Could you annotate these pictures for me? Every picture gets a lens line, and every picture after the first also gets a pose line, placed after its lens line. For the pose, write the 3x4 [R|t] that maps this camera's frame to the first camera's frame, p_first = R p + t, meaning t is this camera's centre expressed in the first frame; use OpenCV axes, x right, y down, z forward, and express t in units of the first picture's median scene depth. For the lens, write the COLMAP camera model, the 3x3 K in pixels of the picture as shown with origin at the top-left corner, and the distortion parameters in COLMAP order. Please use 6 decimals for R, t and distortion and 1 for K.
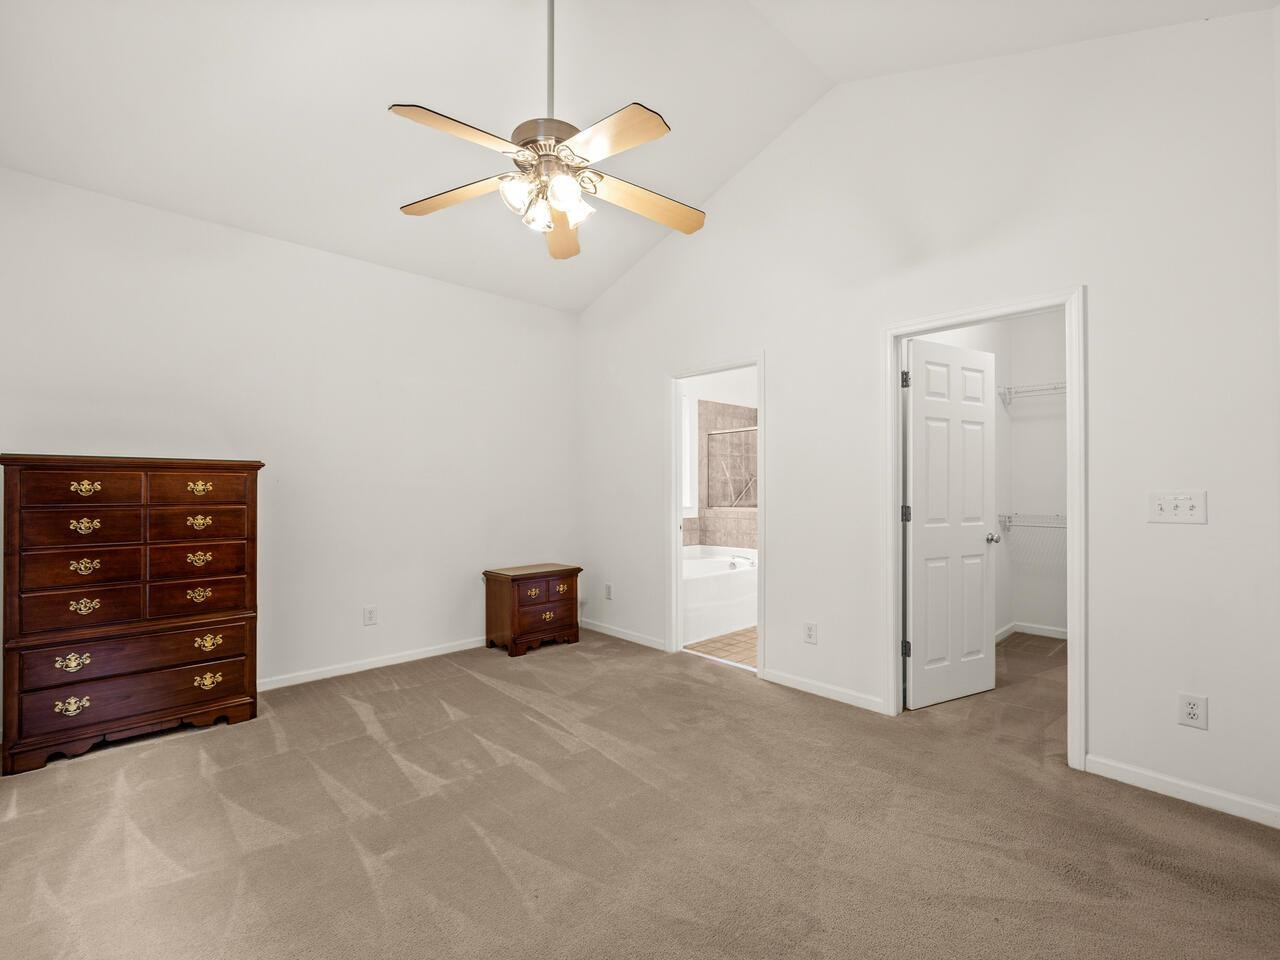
lens RADIAL K [[581.2, 0, 642.6], [0, 581.2, 485.3], [0, 0, 1]] dist [-0.000389, 0.000205]
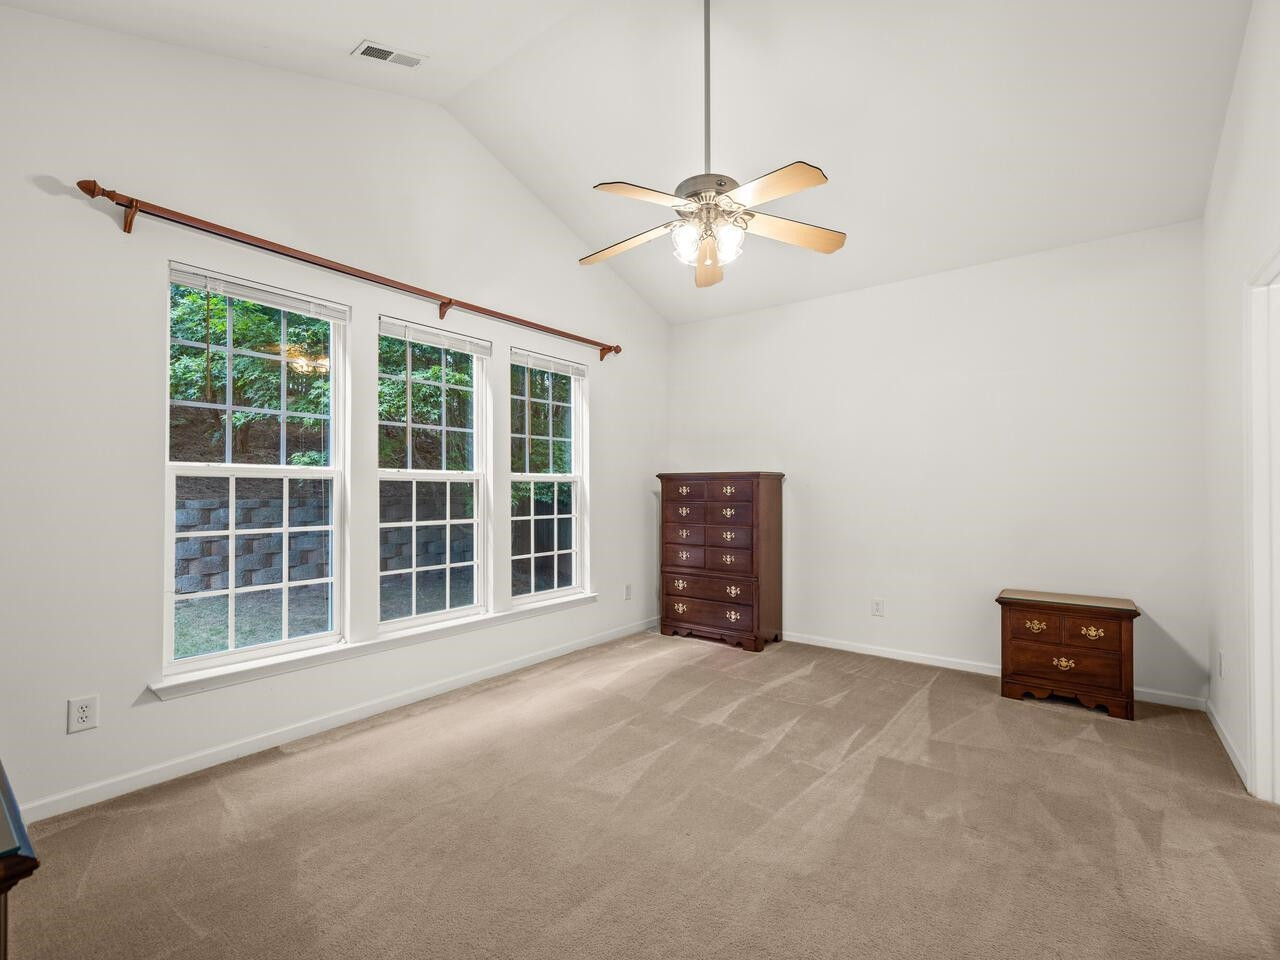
lens RADIAL K [[581.2, 0, 642.6], [0, 581.2, 485.3], [0, 0, 1]] dist [-0.000389, 0.000205]
pose [[0.149669, -0.007655, -0.988707, 0.697467], [0.003312, 0.999968, -0.007241, 0.000697], [0.988731, -0.002191, 0.149689, 0.503728]]
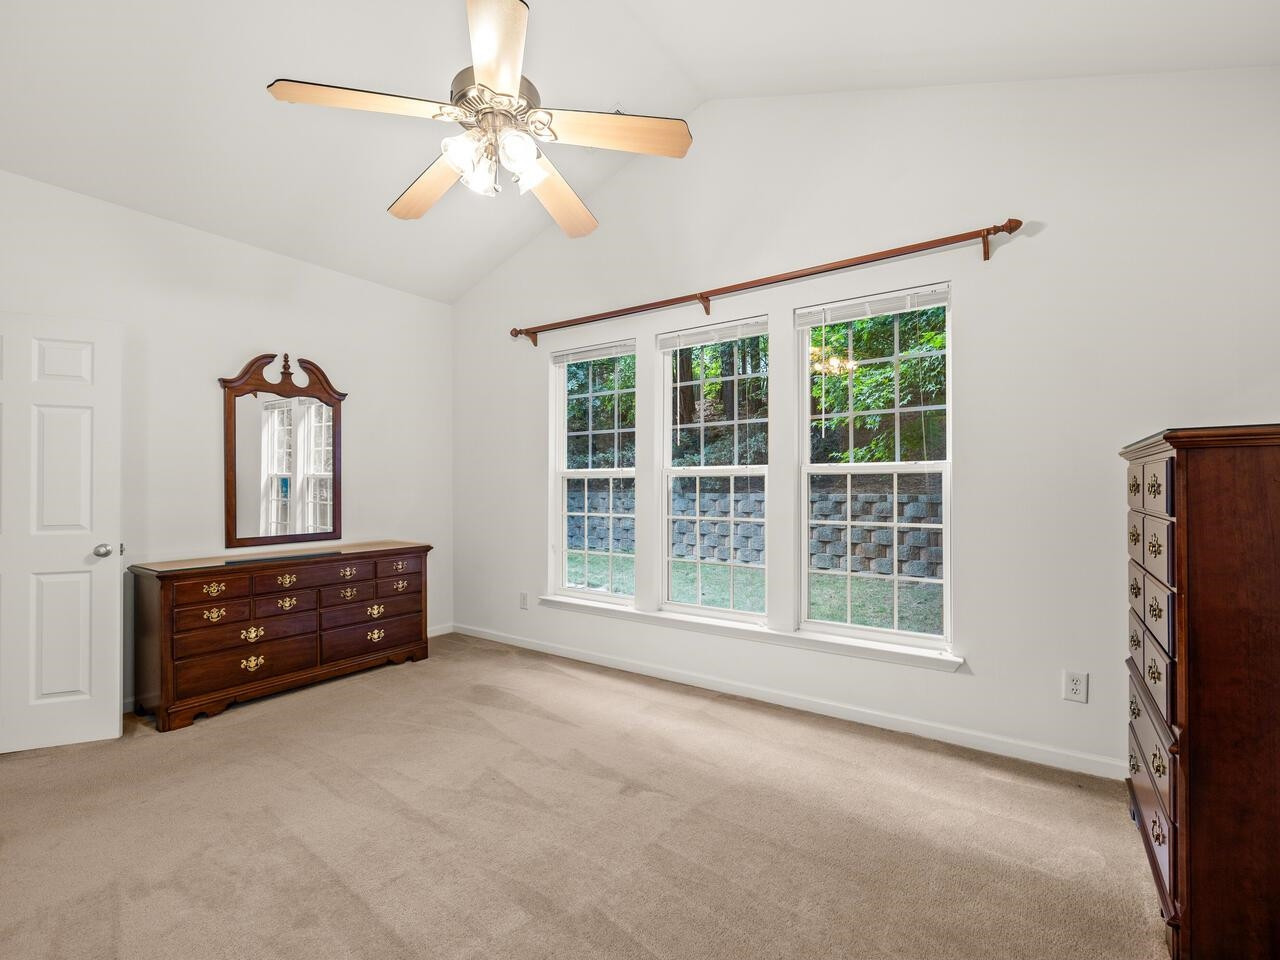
lens RADIAL K [[581.2, 0, 642.6], [0, 581.2, 485.3], [0, 0, 1]] dist [-0.000389, 0.000205]
pose [[-0.981561, 0.002557, -0.191133, -0.143707], [0.003325, 0.999988, -0.003696, 0.003163], [0.191121, -0.004263, -0.981557, 1.378133]]
